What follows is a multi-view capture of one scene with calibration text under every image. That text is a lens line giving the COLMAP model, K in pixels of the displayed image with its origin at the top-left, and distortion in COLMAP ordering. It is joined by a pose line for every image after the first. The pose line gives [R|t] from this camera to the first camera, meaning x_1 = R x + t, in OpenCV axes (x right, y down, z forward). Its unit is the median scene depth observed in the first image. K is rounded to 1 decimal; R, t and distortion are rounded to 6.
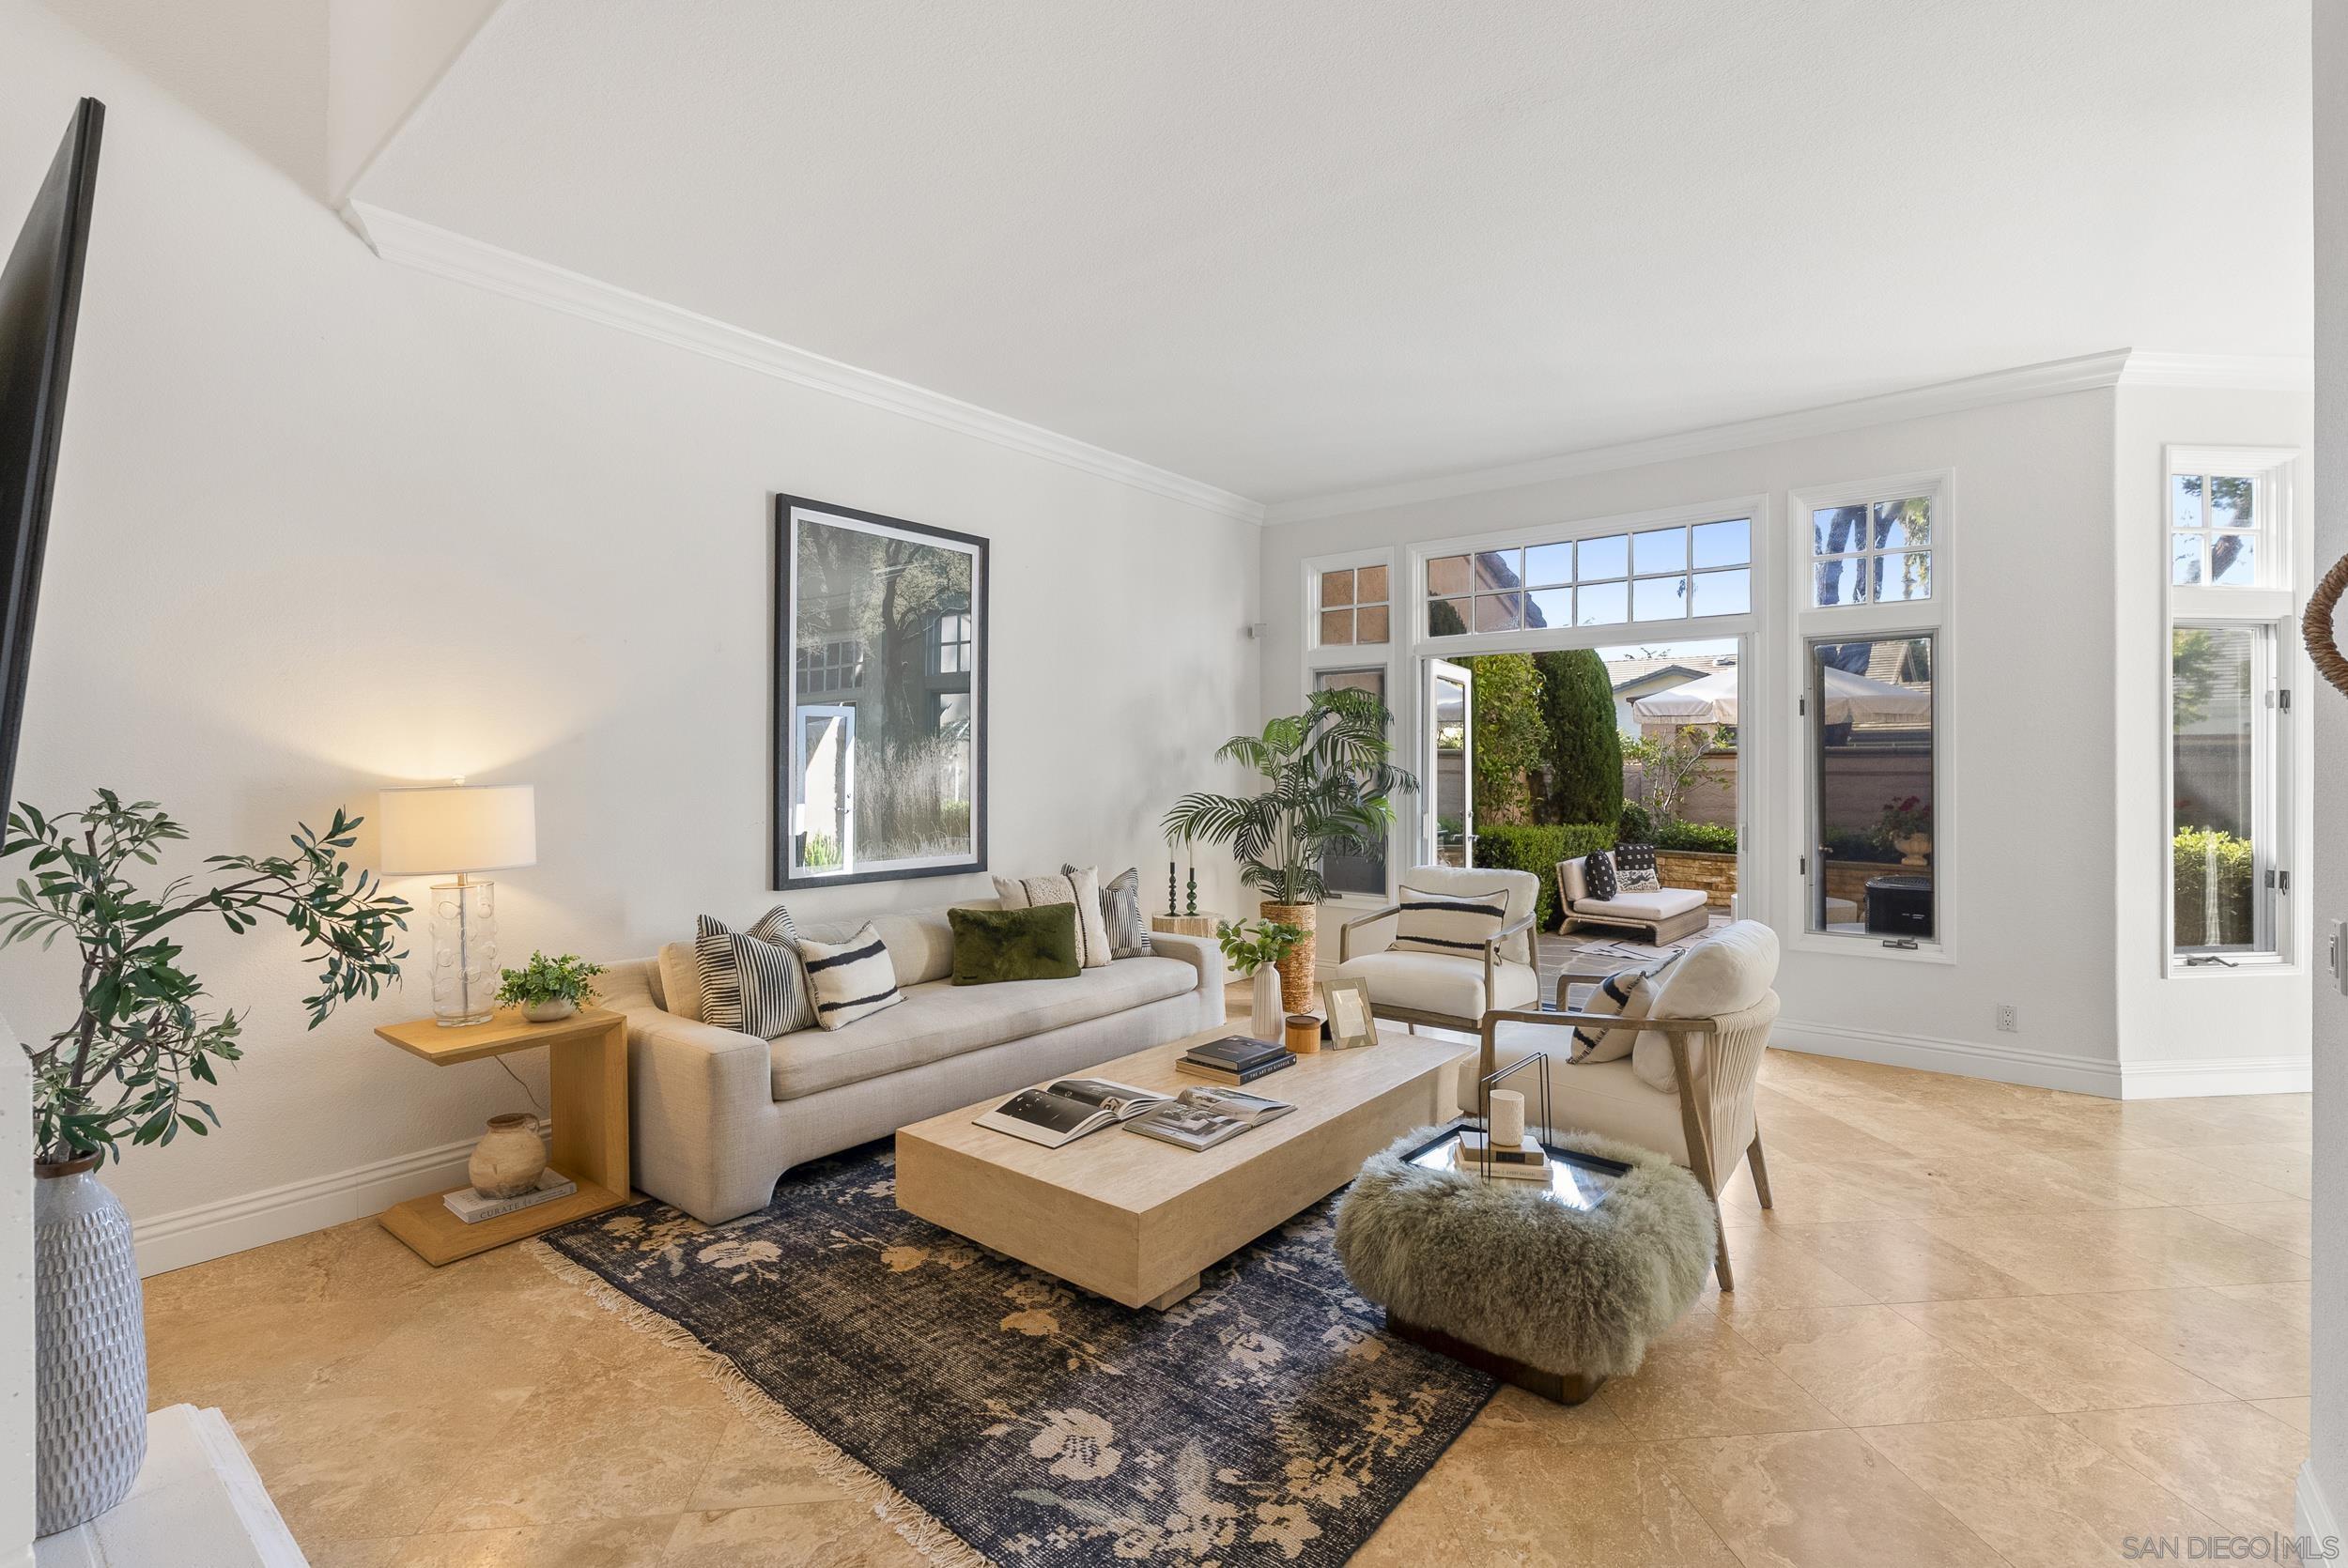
lens RADIAL K [[1072.7, 0, 1184.6], [0, 1072.7, 767.0], [0, 0, 1]] dist [-0.006018, 0.001610]
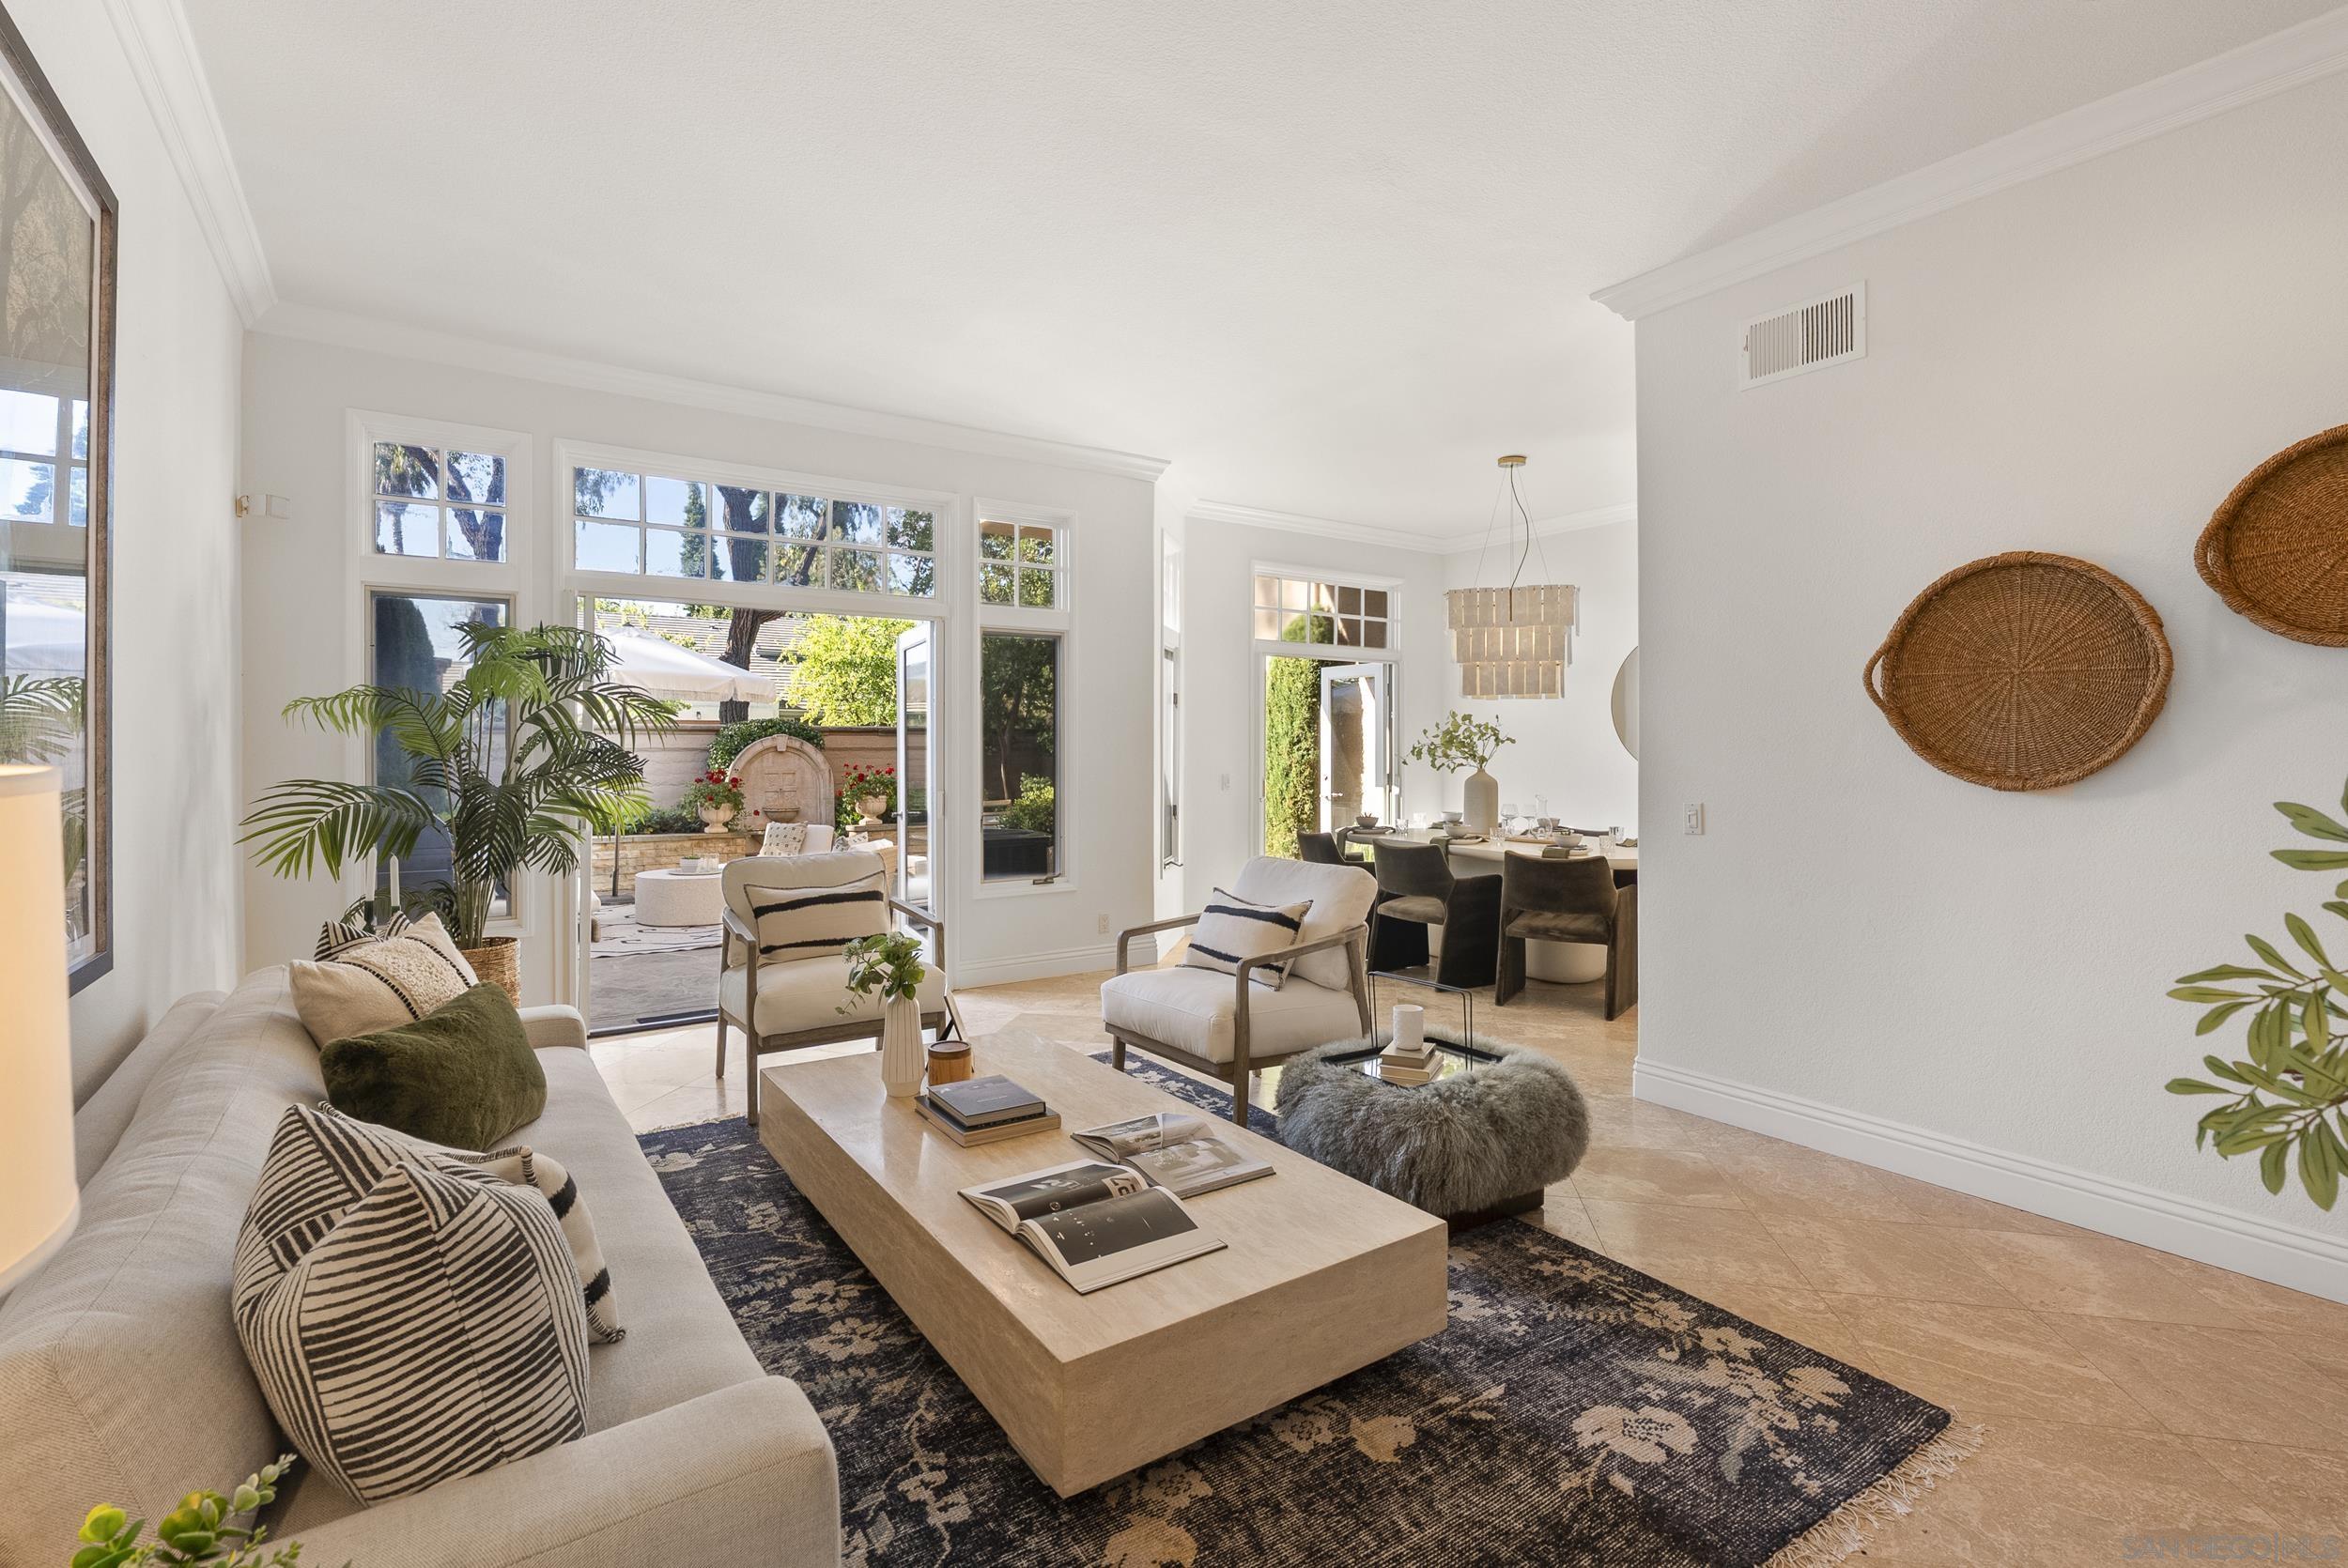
lens RADIAL K [[1072.7, 0, 1171.0], [0, 1072.7, 735.1], [0, 0, 1]] dist [-0.006018, 0.001610]
pose [[0.291587, 0.008236, 0.956509, -1.110625], [0.002464, 0.999953, -0.009361, 0.014056], [-0.956541, 0.005087, 0.291553, 1.080899]]
